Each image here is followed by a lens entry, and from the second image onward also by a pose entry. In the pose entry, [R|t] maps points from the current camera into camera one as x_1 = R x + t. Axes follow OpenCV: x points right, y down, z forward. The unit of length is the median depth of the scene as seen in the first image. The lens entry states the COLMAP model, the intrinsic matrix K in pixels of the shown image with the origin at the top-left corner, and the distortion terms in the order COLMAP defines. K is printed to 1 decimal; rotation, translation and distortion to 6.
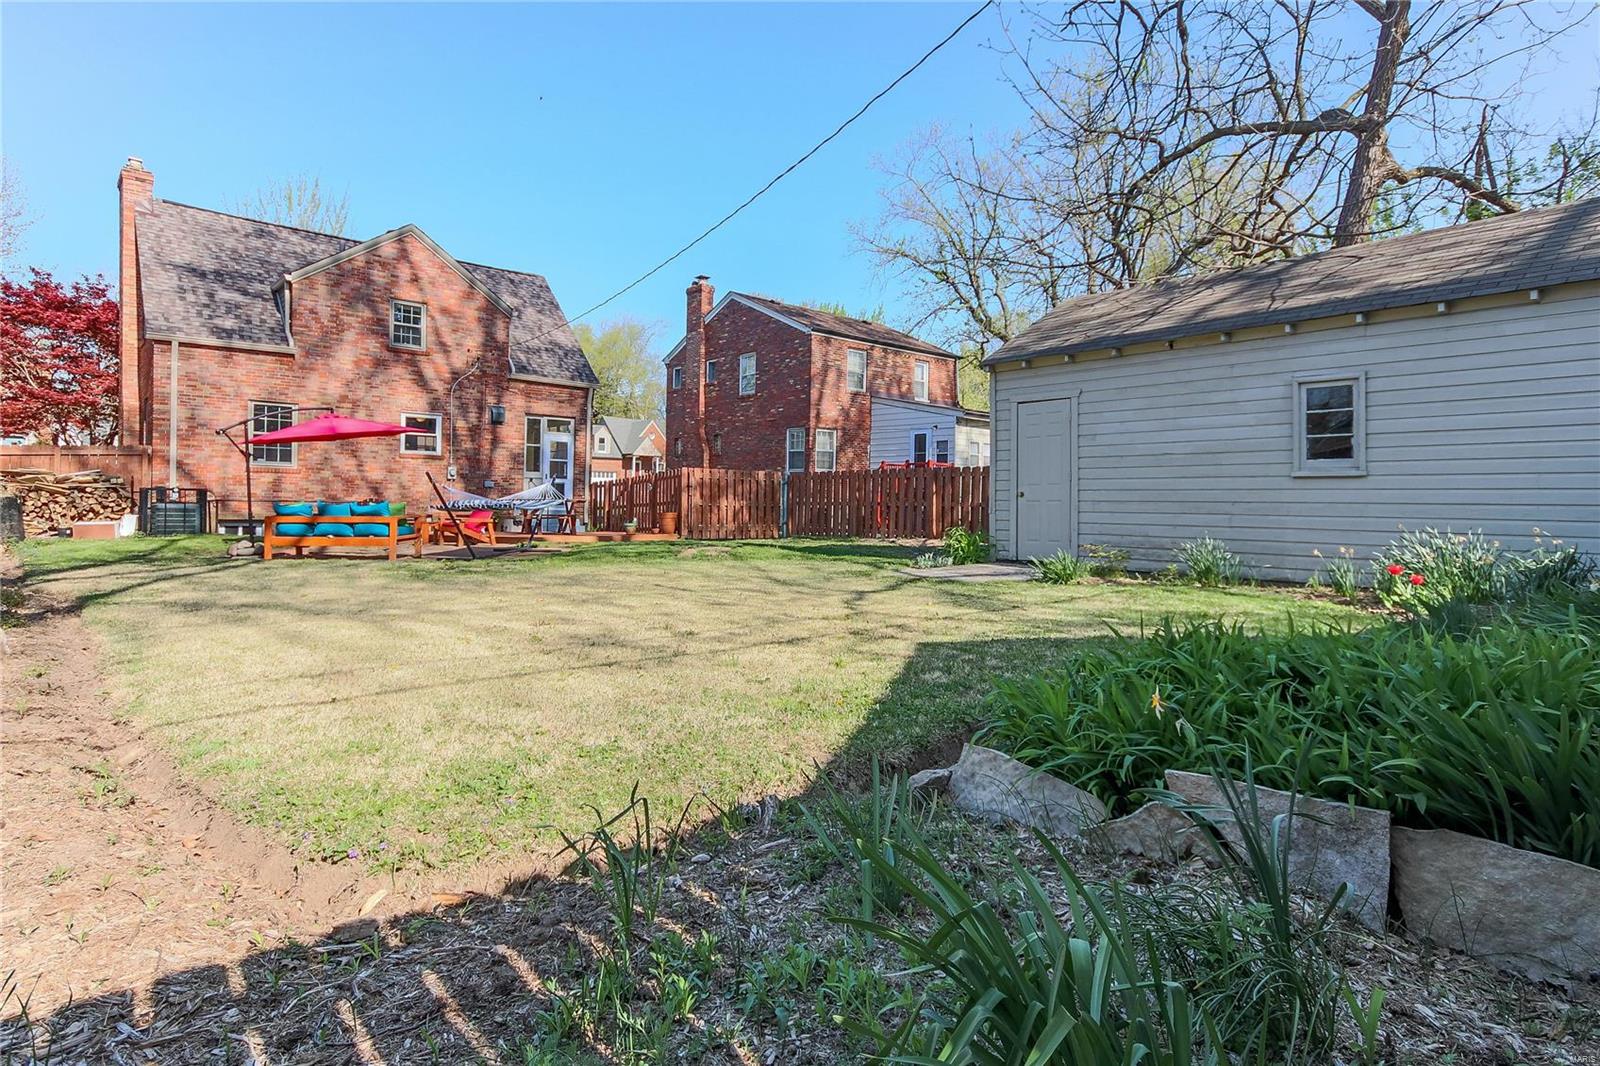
lens RADIAL K [[810.1, 0, 800.0], [0, 810.1, 533.0], [0, 0, 1]] dist [0.003225, 0.001584]
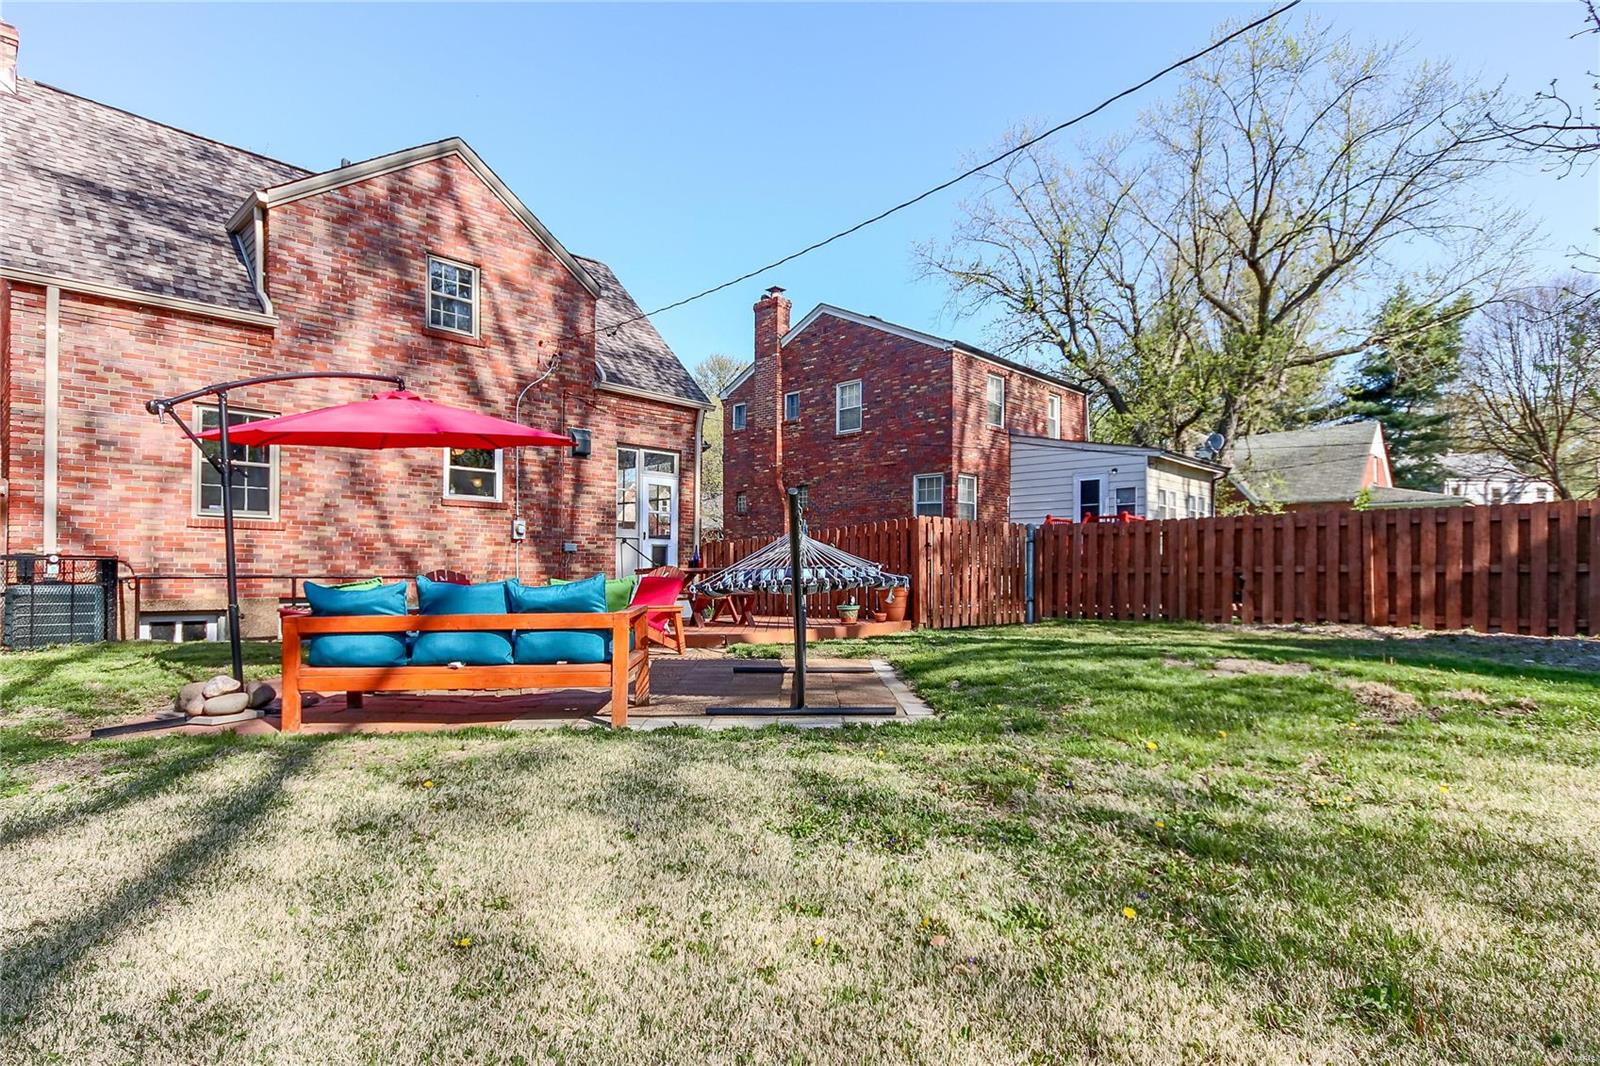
lens RADIAL K [[793.3, 0, 801.0], [0, 793.3, 586.9], [0, 0, 1]] dist [0.005635, -0.001112]
pose [[0.995960, -0.013207, 0.088825, -0.267467], [0.014690, 0.999763, -0.016056, -0.015949], [-0.088592, 0.017296, 0.995918, 0.356475]]
